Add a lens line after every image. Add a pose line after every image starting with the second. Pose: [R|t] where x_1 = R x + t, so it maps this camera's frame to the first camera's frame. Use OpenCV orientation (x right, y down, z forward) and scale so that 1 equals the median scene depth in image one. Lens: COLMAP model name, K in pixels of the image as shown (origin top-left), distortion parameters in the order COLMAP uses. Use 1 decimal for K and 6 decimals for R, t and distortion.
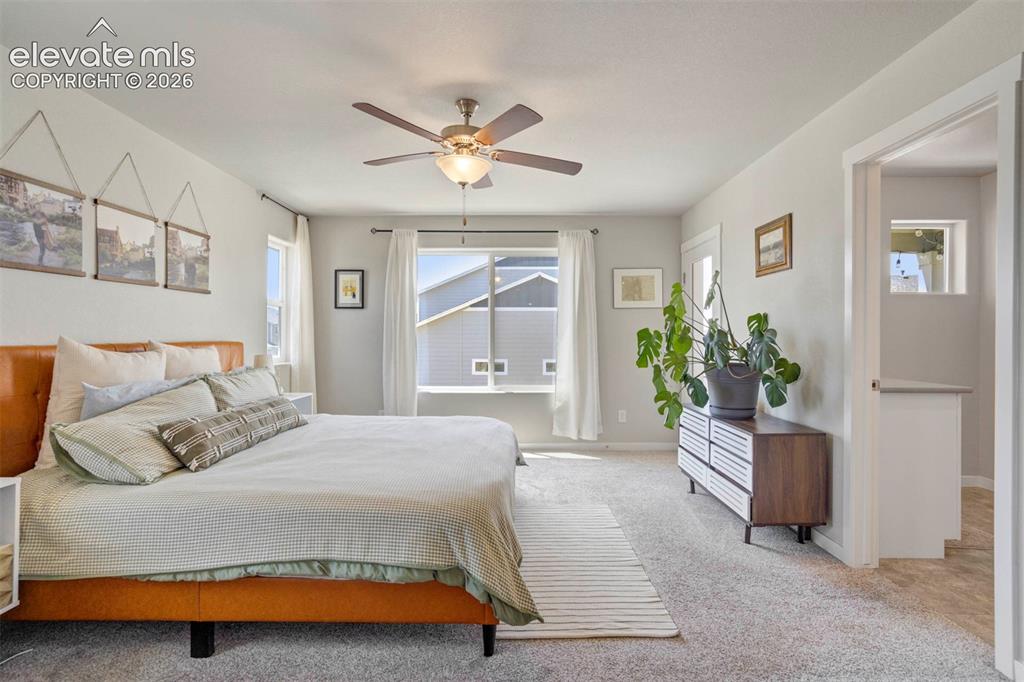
lens RADIAL K [[480.0, 0, 512.8], [0, 480.0, 336.2], [0, 0, 1]] dist [-0.016618, 0.009045]
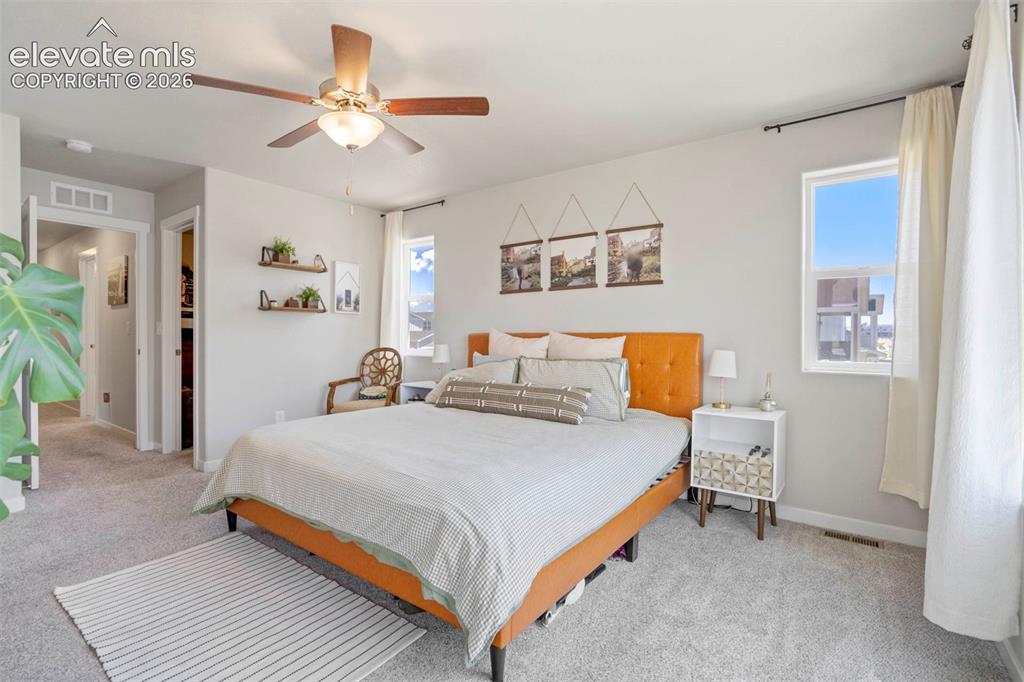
lens RADIAL K [[480.0, 0, 509.4], [0, 480.0, 341.6], [0, 0, 1]] dist [-0.016618, 0.009045]
pose [[-0.589287, 0.013951, -0.807804, 0.404867], [-0.000695, 0.999842, 0.017775, 0.015215], [0.807924, 0.011036, -0.589184, 1.594971]]
